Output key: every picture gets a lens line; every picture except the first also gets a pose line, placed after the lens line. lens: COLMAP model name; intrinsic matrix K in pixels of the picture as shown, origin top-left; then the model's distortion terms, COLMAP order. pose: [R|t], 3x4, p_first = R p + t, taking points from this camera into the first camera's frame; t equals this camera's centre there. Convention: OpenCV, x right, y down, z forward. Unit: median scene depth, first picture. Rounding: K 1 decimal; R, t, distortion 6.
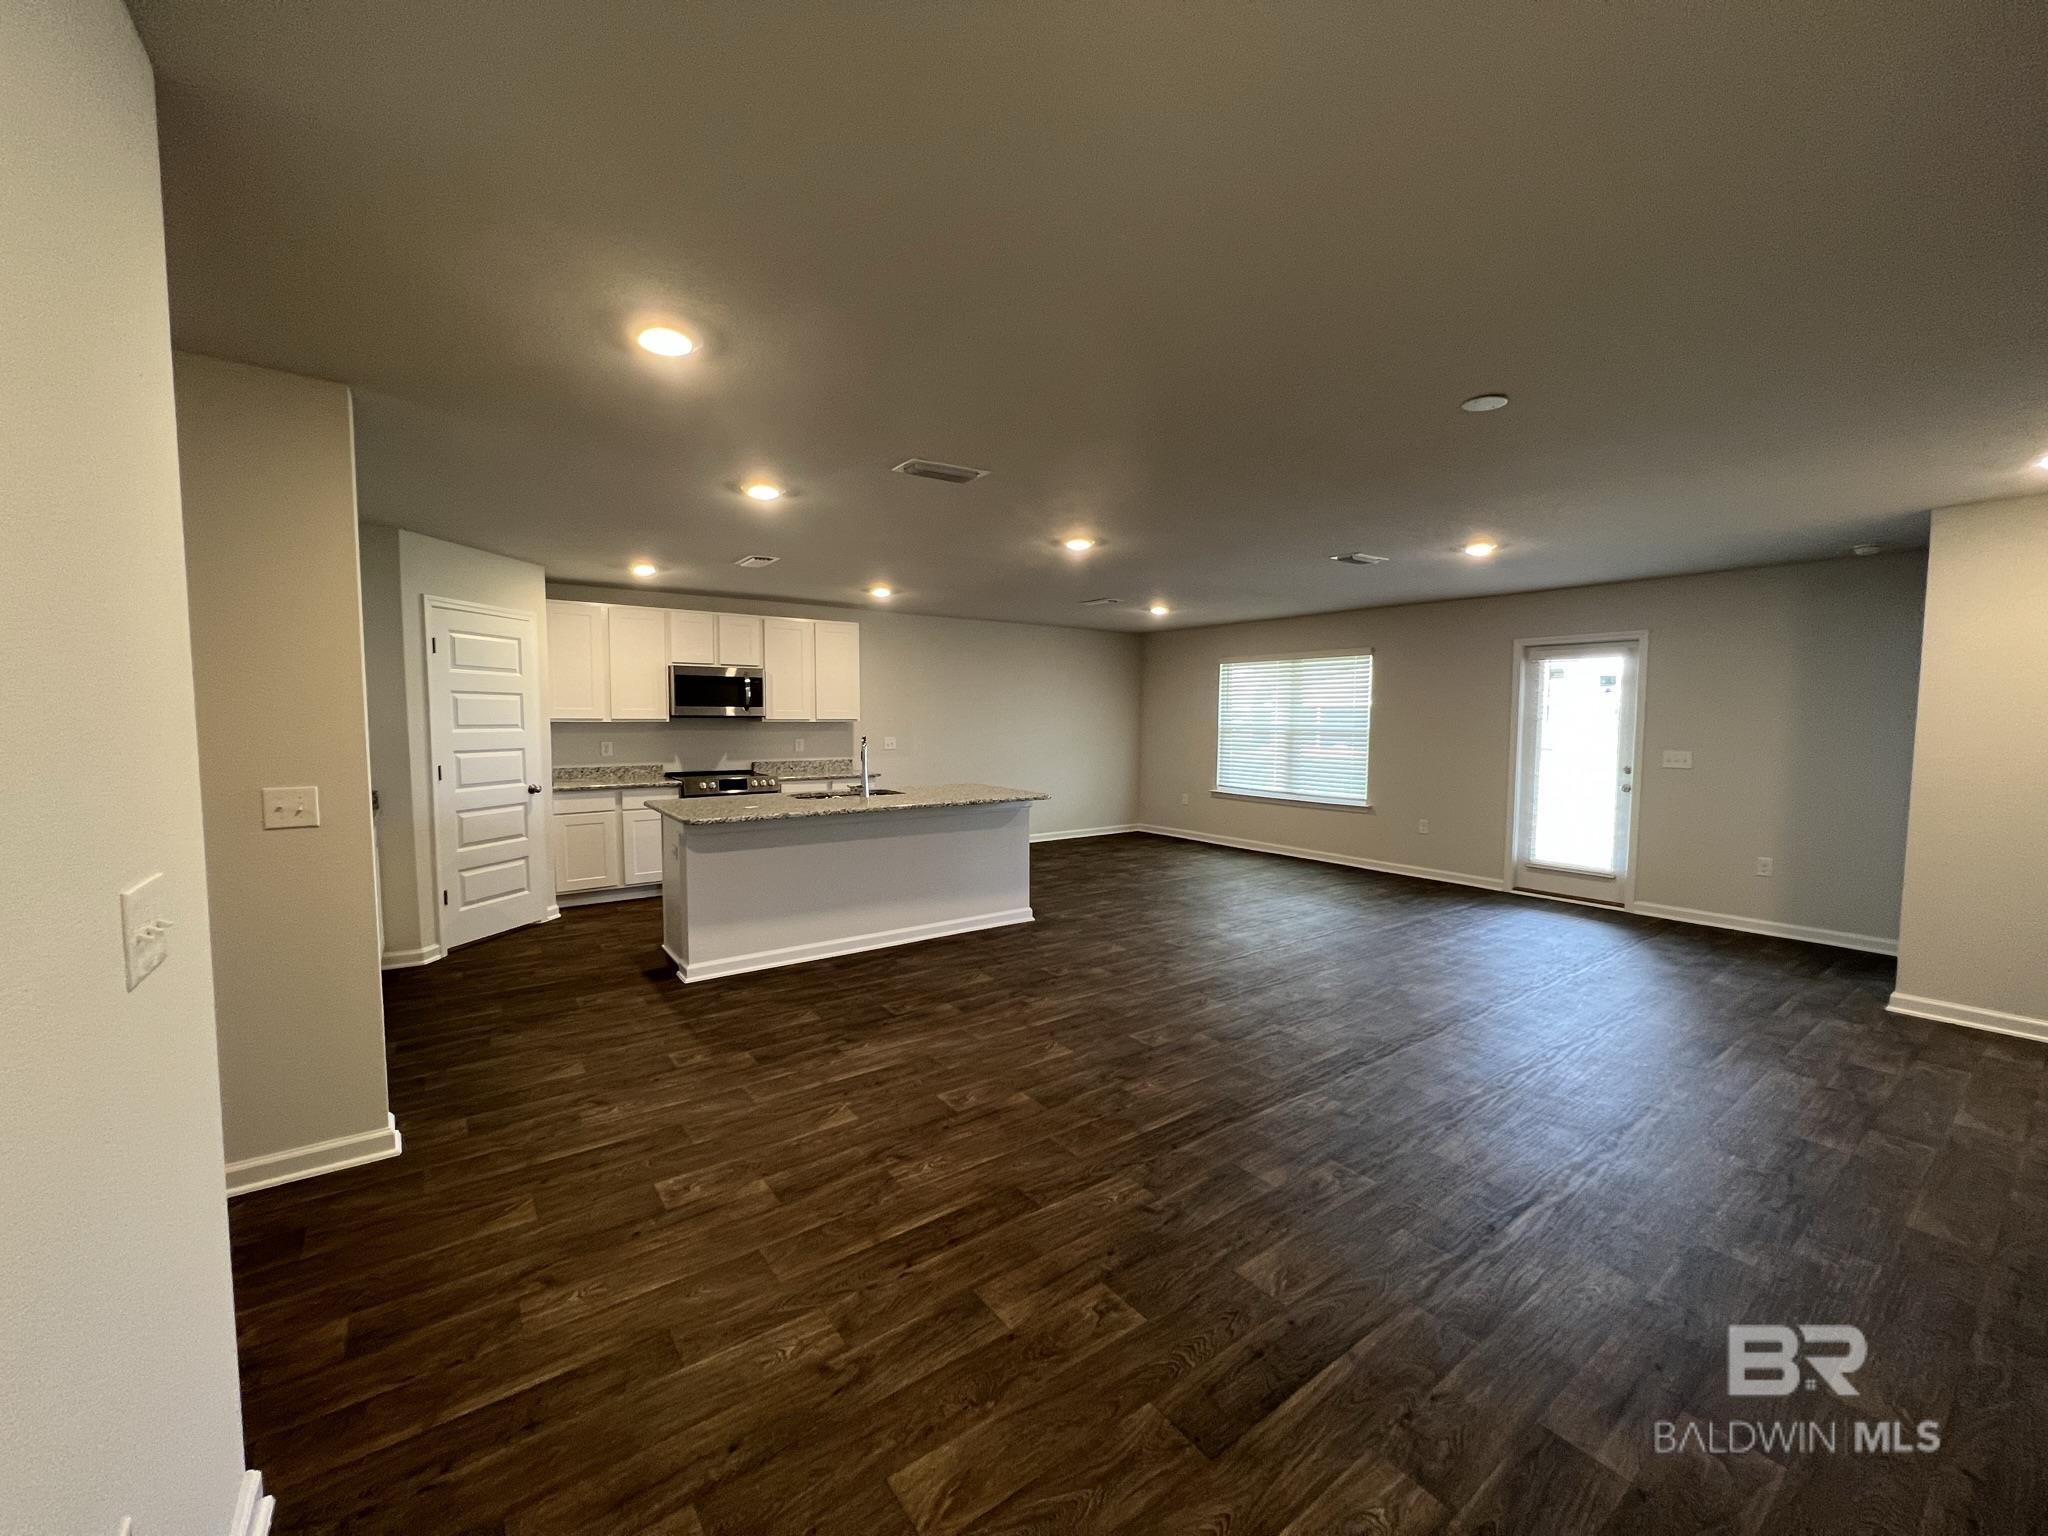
lens RADIAL K [[818.8, 0, 1032.4], [0, 818.8, 766.4], [0, 0, 1]] dist [-0.001641, -0.000081]
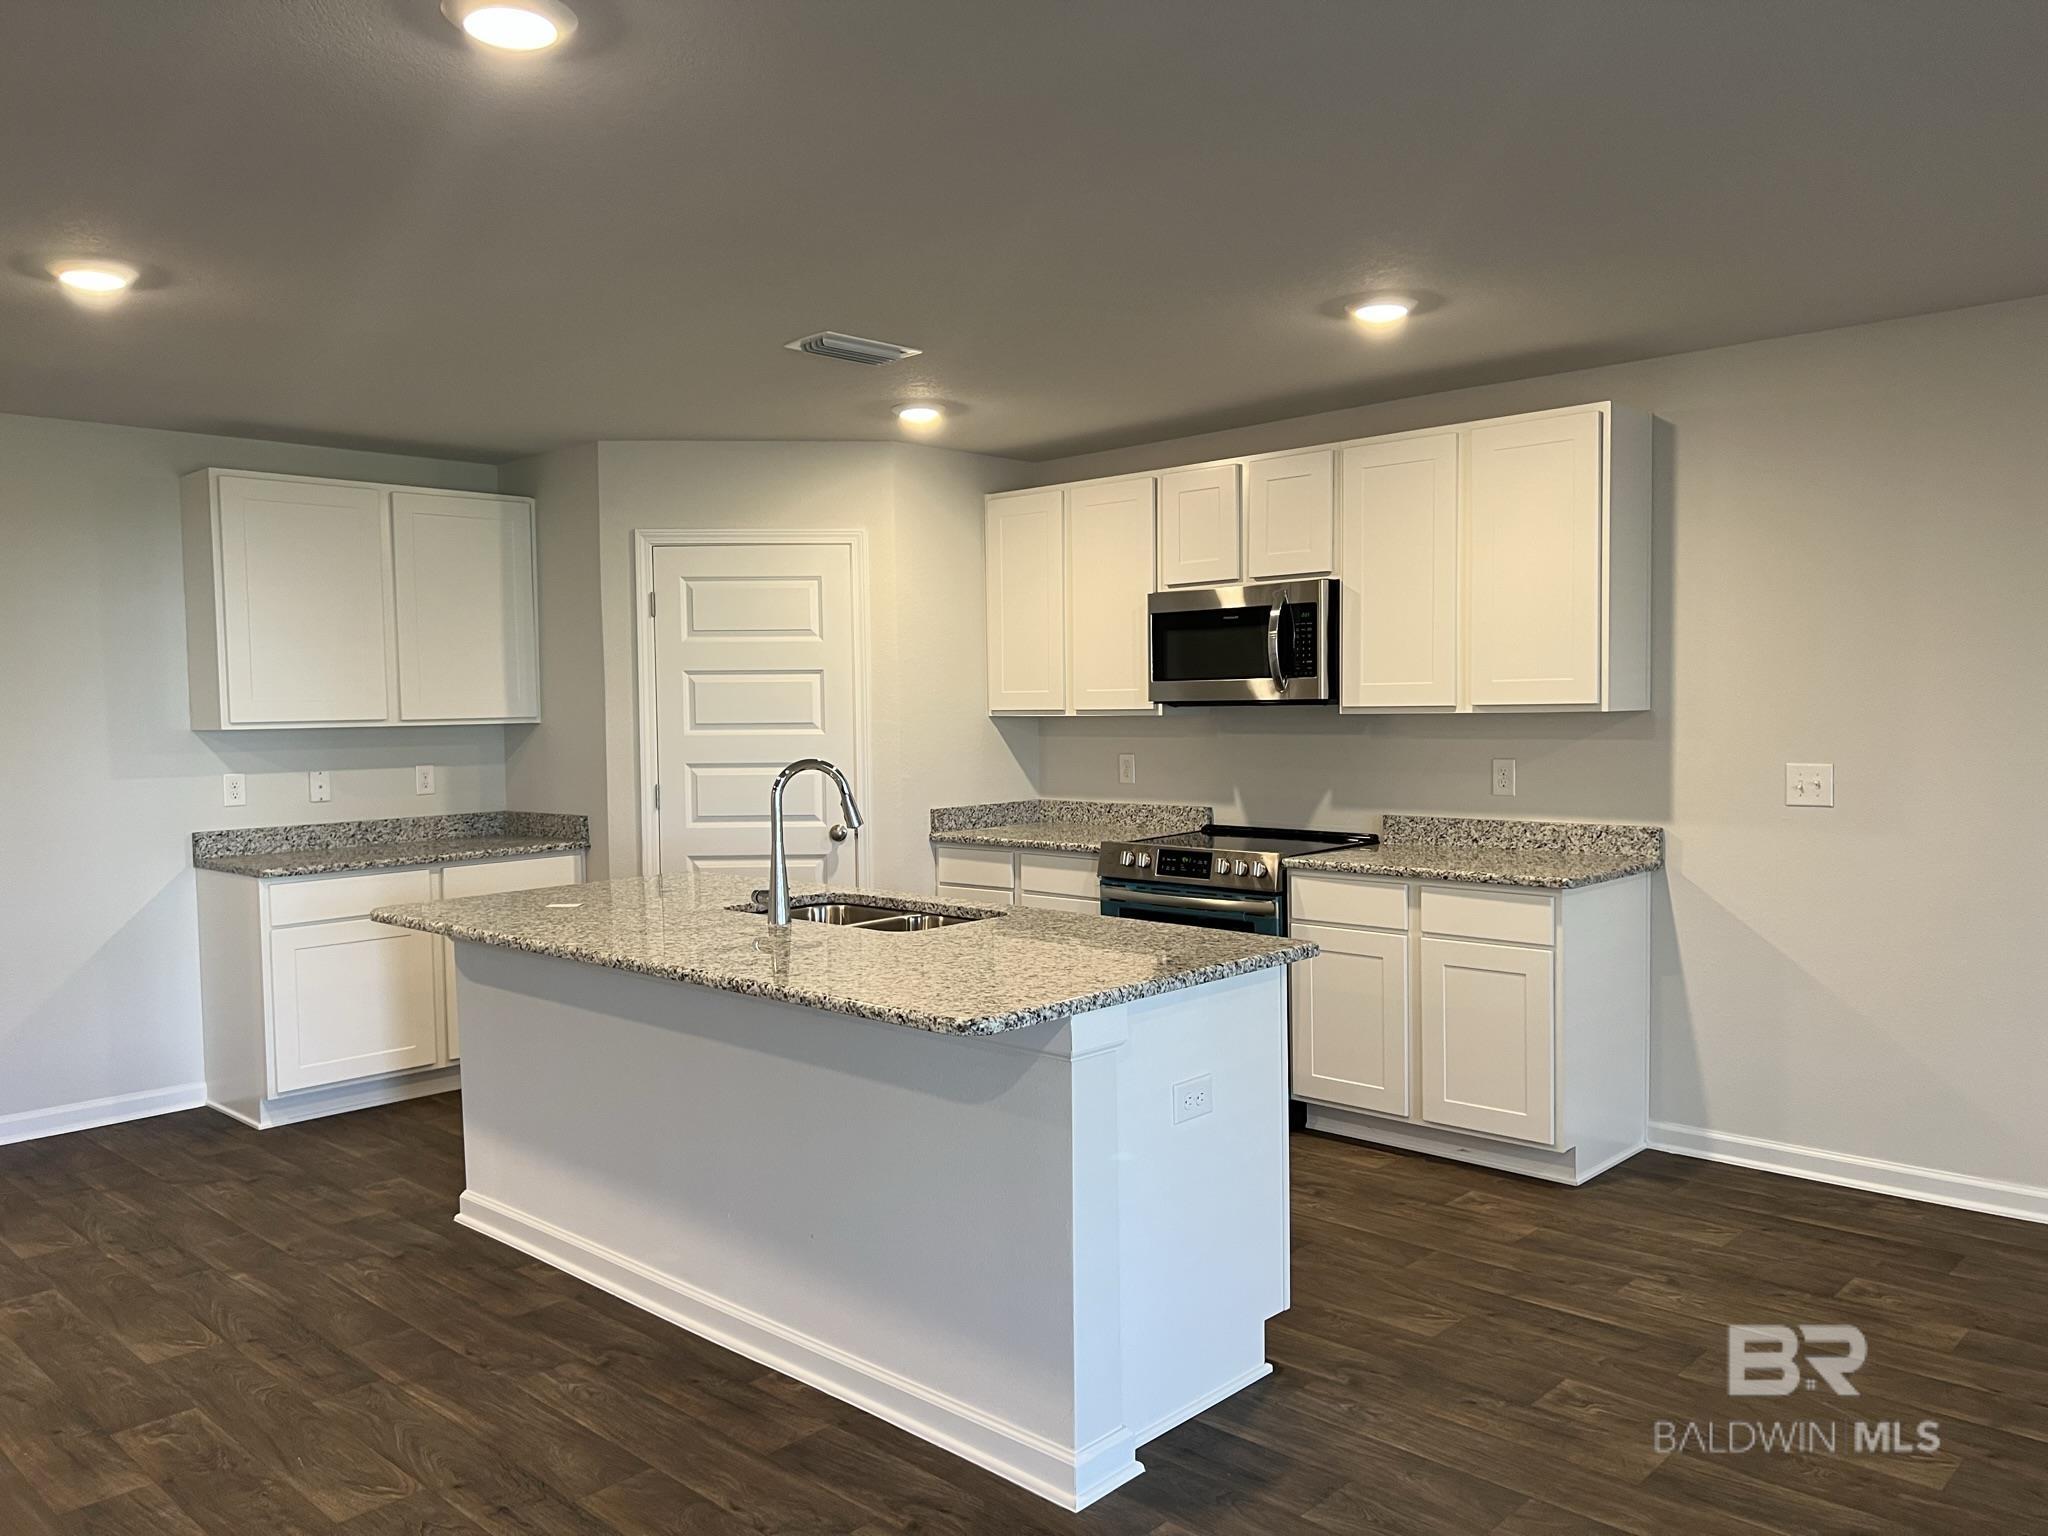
lens RADIAL K [[1537.0, 0, 1003.8], [0, 1537.0, 772.1], [0, 0, 1]] dist [0.062009, -0.065269]
pose [[0.157637, 0.038928, -0.986730, 0.479832], [-0.043228, 0.998537, 0.032488, -0.056020], [0.986551, 0.037533, 0.159089, 0.930193]]
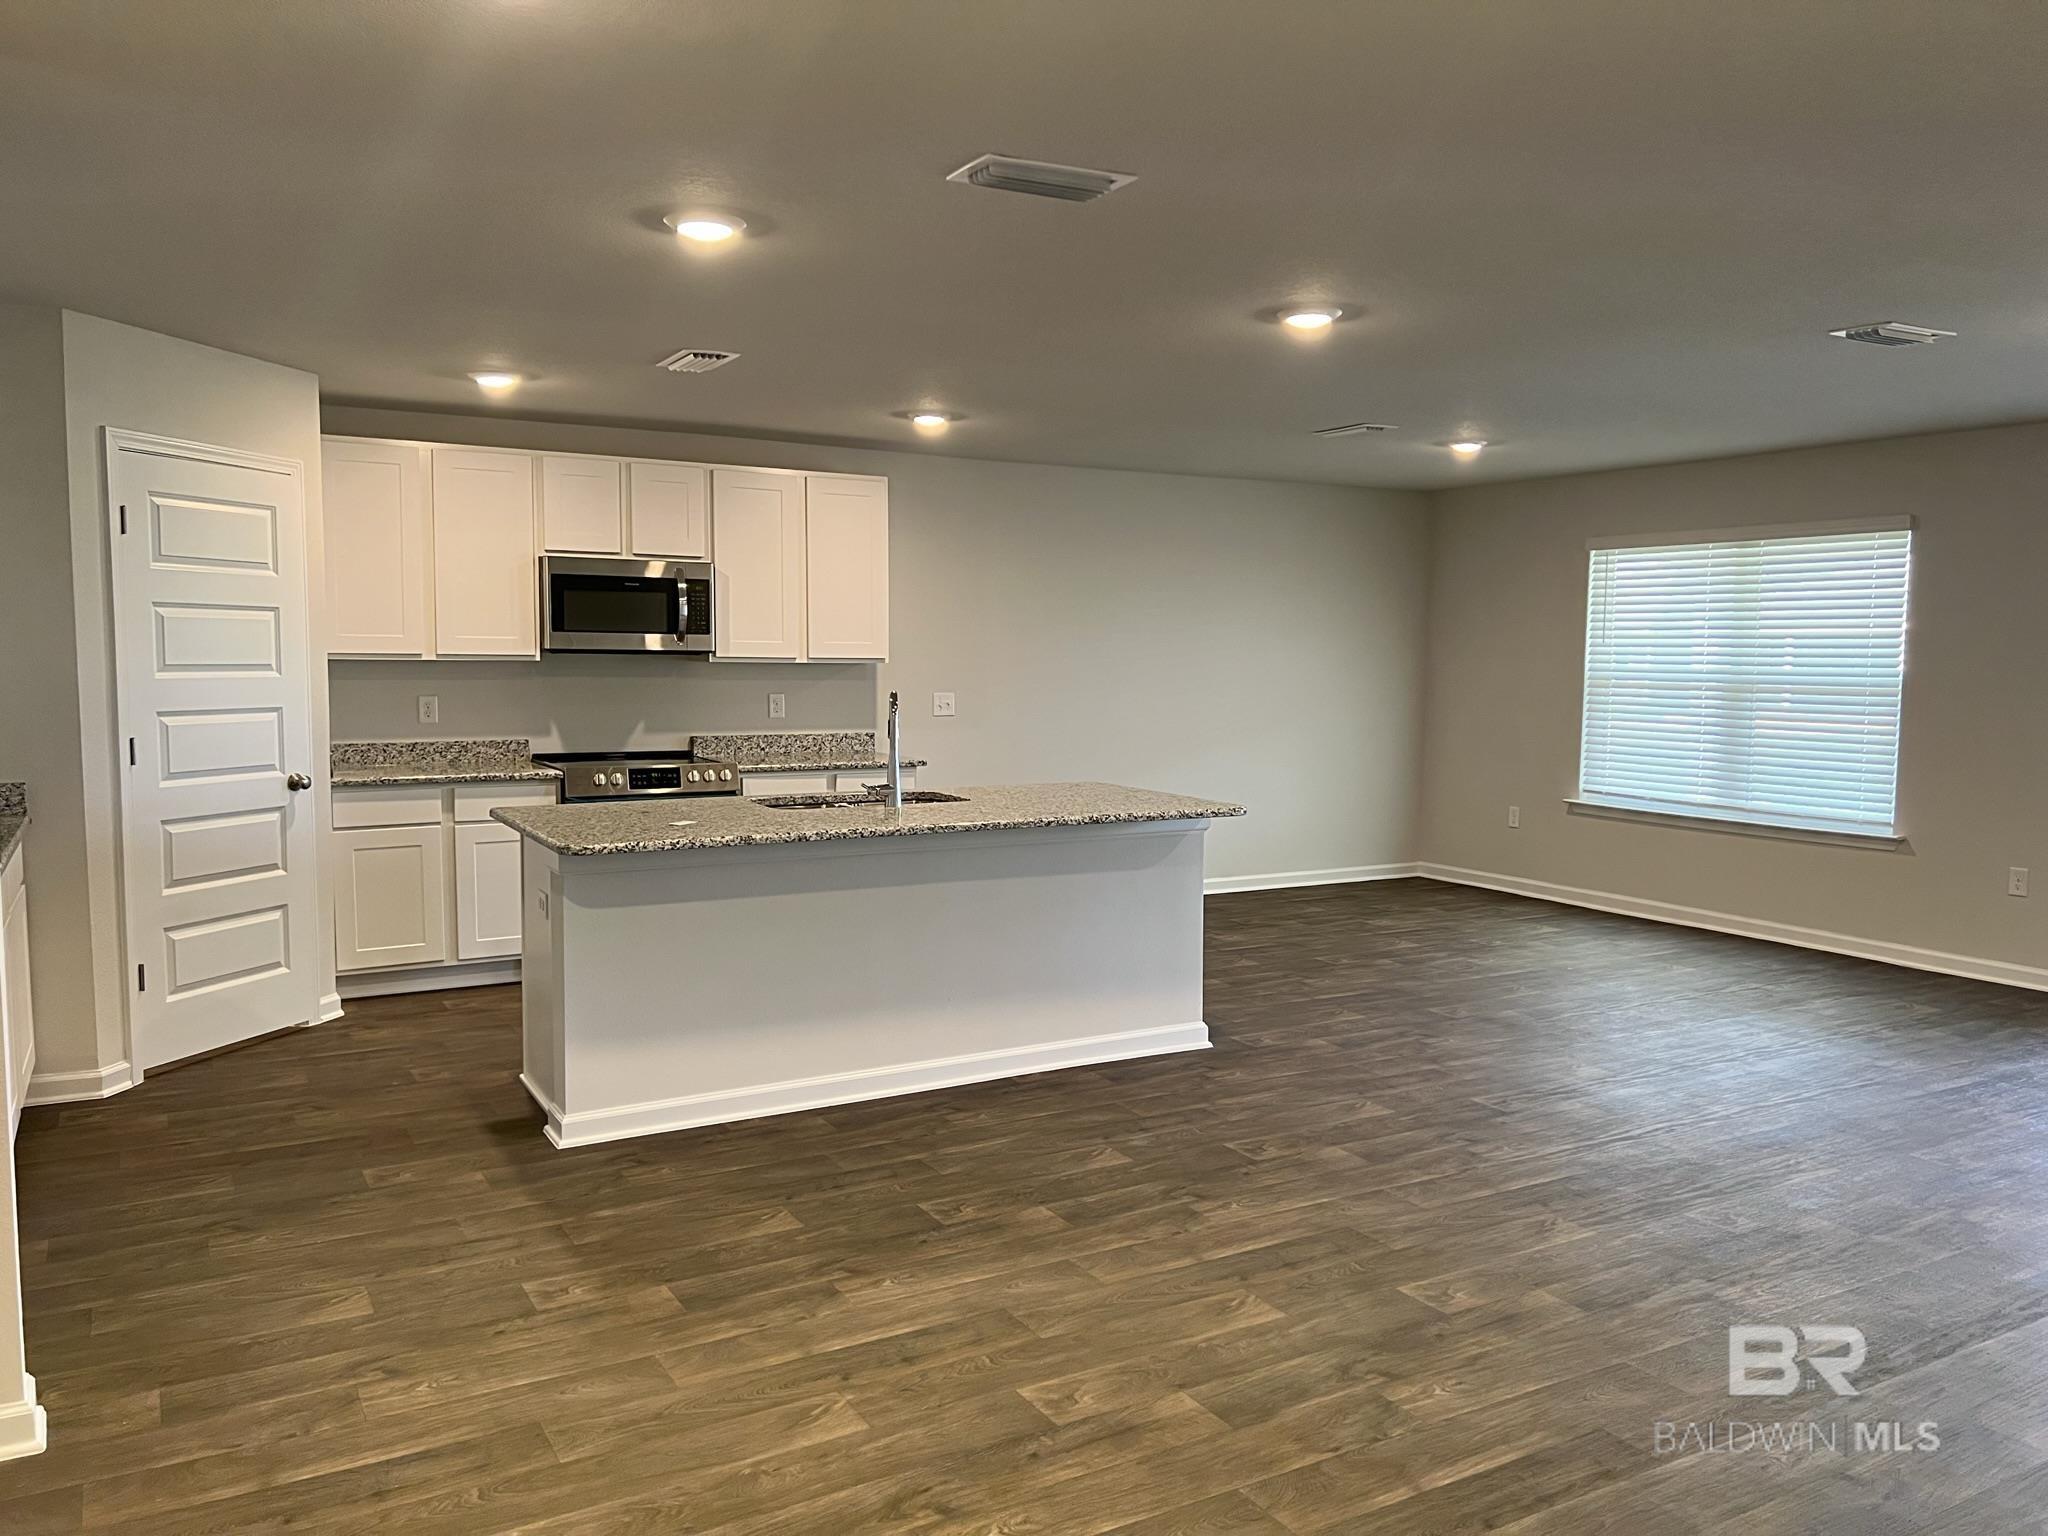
lens RADIAL K [[1537.0, 0, 1050.2], [0, 1537.0, 764.0], [0, 0, 1]] dist [0.062009, -0.065269]
pose [[0.994329, 0.012349, -0.105626, 0.001142], [-0.011067, 0.999858, 0.012723, -0.003379], [0.105768, -0.011482, 0.994325, 0.018793]]
